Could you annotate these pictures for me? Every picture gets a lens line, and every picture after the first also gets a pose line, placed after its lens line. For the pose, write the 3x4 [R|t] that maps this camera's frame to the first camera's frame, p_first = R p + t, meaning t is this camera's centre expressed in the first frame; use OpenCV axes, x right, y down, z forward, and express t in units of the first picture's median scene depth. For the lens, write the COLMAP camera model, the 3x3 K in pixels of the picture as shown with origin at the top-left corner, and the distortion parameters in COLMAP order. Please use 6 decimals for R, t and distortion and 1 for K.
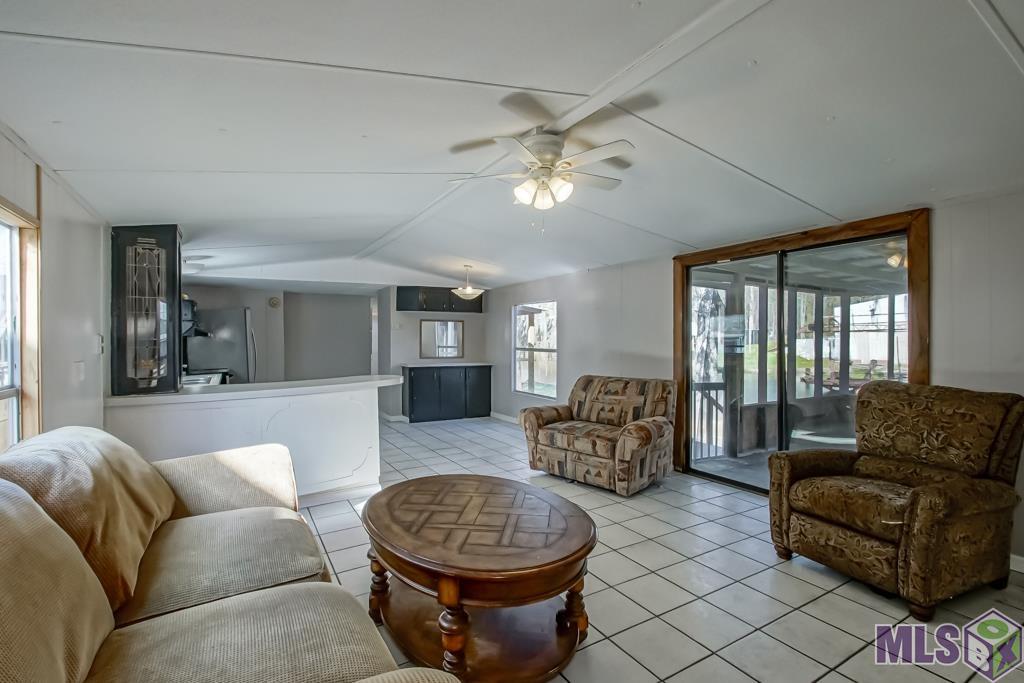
lens RADIAL K [[477.2, 0, 510.3], [0, 477.2, 342.9], [0, 0, 1]] dist [-0.017531, -0.000474]
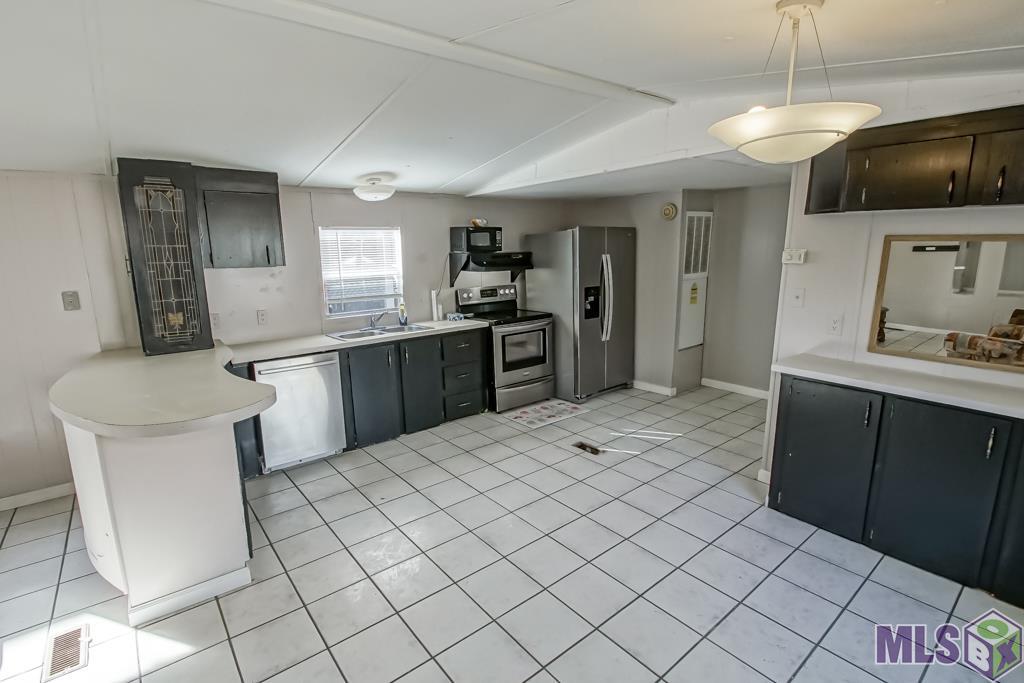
lens RADIAL K [[477.2, 0, 510.3], [0, 477.2, 342.9], [0, 0, 1]] dist [-0.017531, -0.000474]
pose [[0.165638, 0.191936, -0.967329, 0.098354], [0.015475, 0.980251, 0.197150, -0.045033], [0.986065, -0.047625, 0.159397, 0.708509]]
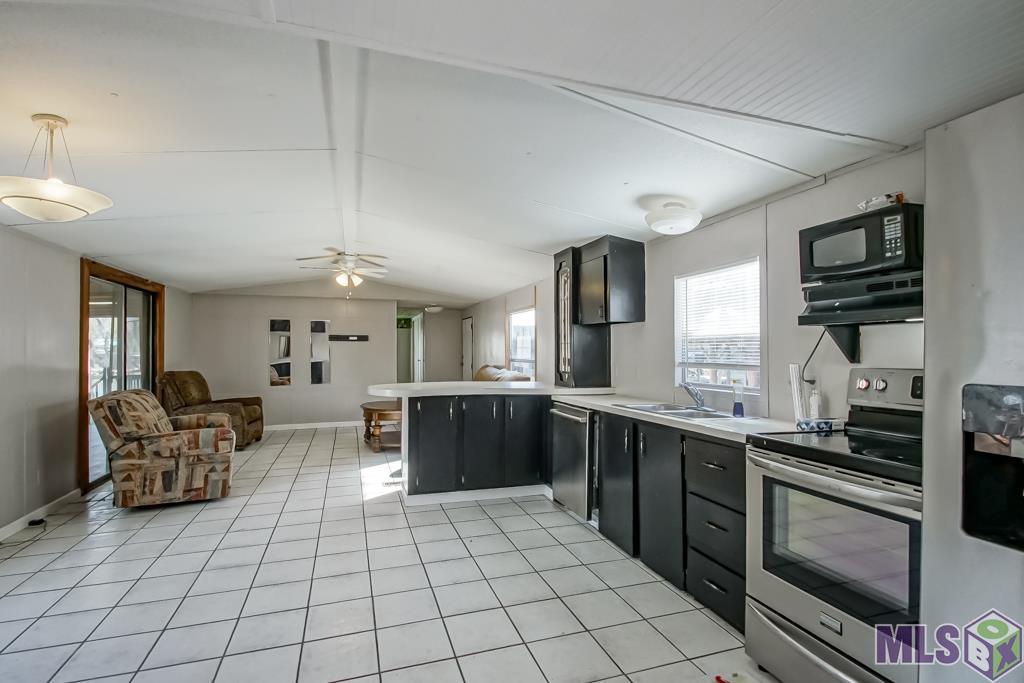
lens RADIAL K [[496.8, 0, 512.7], [0, 496.8, 355.7], [0, 0, 1]] dist [-0.019889, -0.000844]
pose [[-0.978292, 0.000362, 0.207233, -0.395230], [0.002980, 0.999920, 0.012322, -0.004195], [-0.207212, 0.012672, -0.978214, 1.059995]]
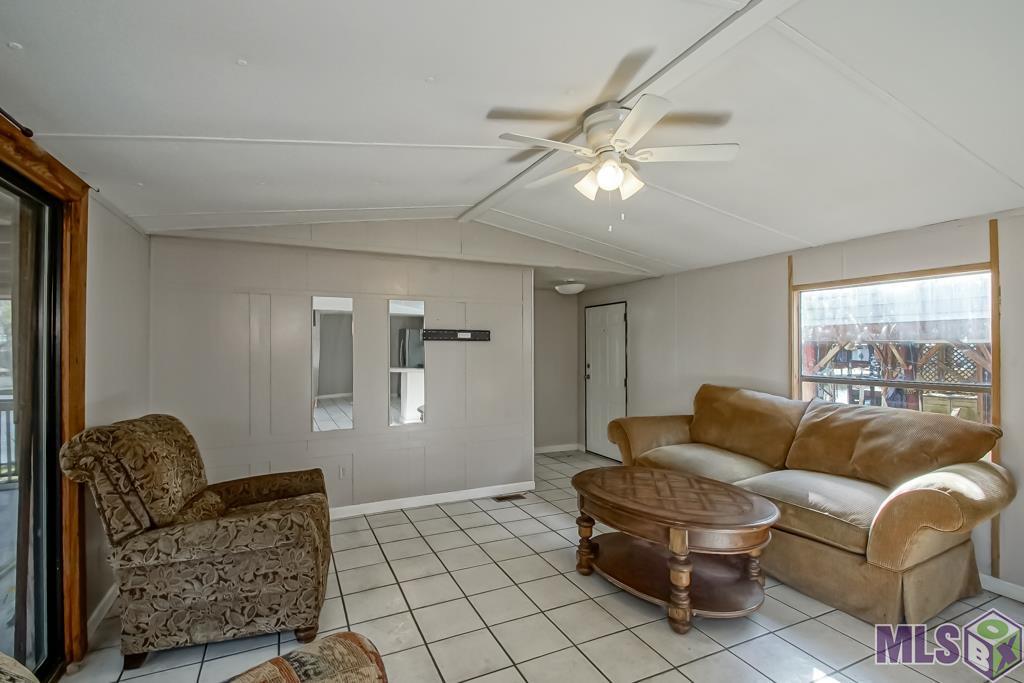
lens RADIAL K [[477.2, 0, 510.3], [0, 477.2, 342.9], [0, 0, 1]] dist [-0.017531, -0.000474]
pose [[-0.996146, 0.004946, 0.087567, -0.355763], [0.004728, 0.999985, -0.002703, -0.005485], [-0.087579, -0.002279, -0.996155, 1.023731]]
